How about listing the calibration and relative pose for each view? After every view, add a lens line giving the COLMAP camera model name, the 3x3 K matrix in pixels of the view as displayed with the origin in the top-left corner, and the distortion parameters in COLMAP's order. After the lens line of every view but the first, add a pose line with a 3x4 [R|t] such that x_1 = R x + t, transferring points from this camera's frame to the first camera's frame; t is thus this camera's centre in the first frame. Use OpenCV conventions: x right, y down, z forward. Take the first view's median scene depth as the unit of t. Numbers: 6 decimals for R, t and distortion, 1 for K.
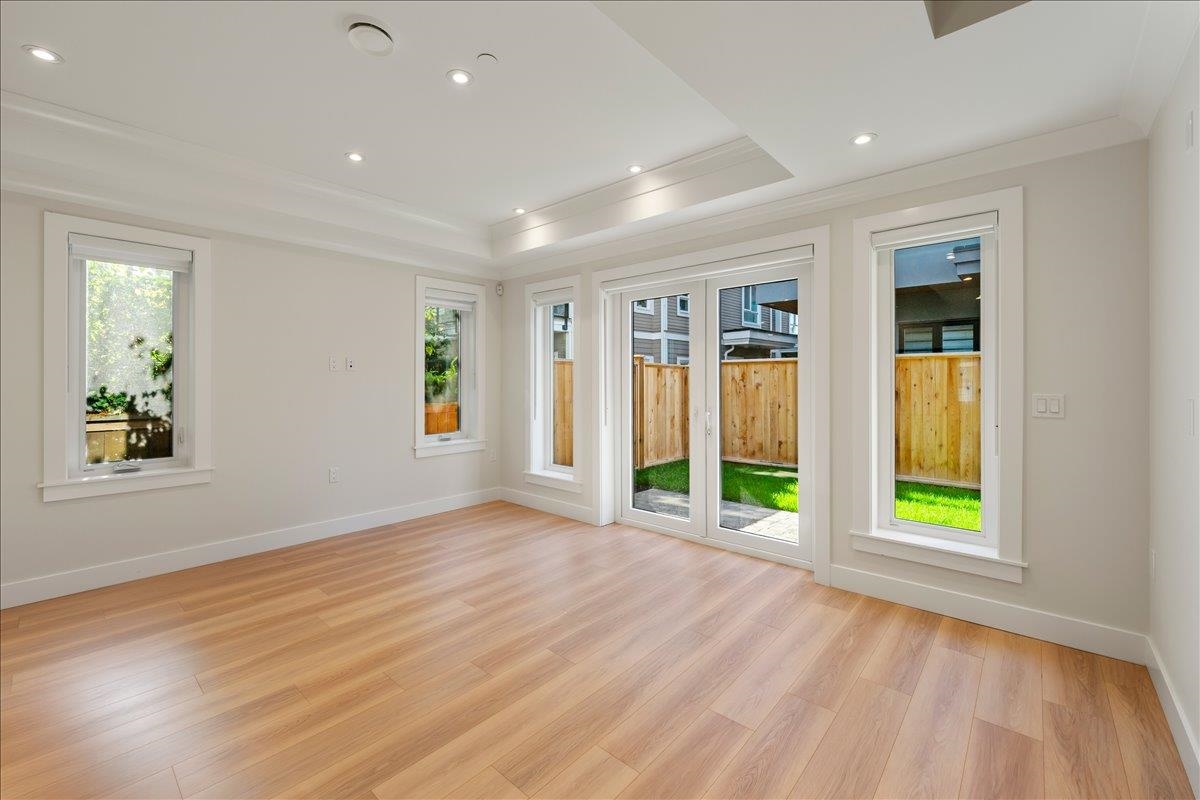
lens RADIAL K [[490.6, 0, 595.8], [0, 490.6, 388.5], [0, 0, 1]] dist [0.002150, -0.000912]
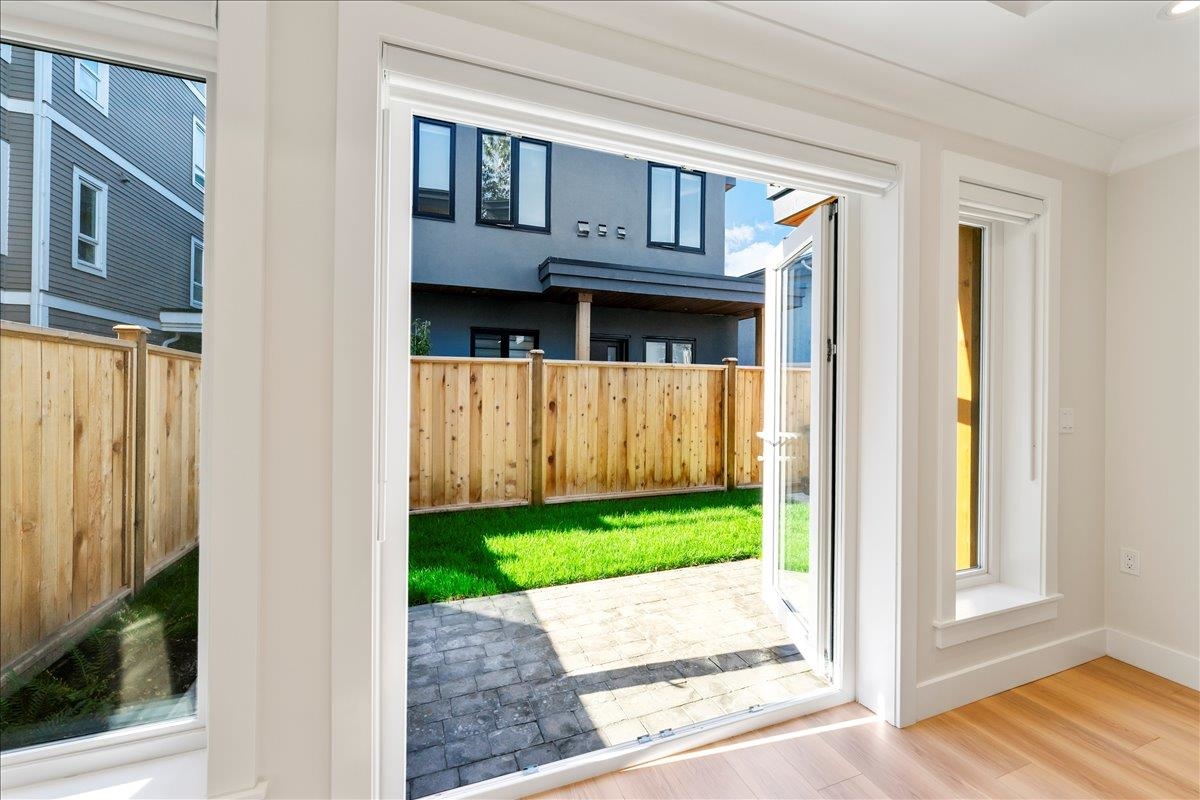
lens RADIAL K [[490.6, 0, 604.4], [0, 490.6, 392.9], [0, 0, 1]] dist [0.002150, -0.000912]
pose [[0.455953, 0.001400, 0.890003, -0.150116], [0.004106, 0.999985, -0.003676, -0.008638], [-0.889994, 0.005331, 0.455941, 0.617513]]
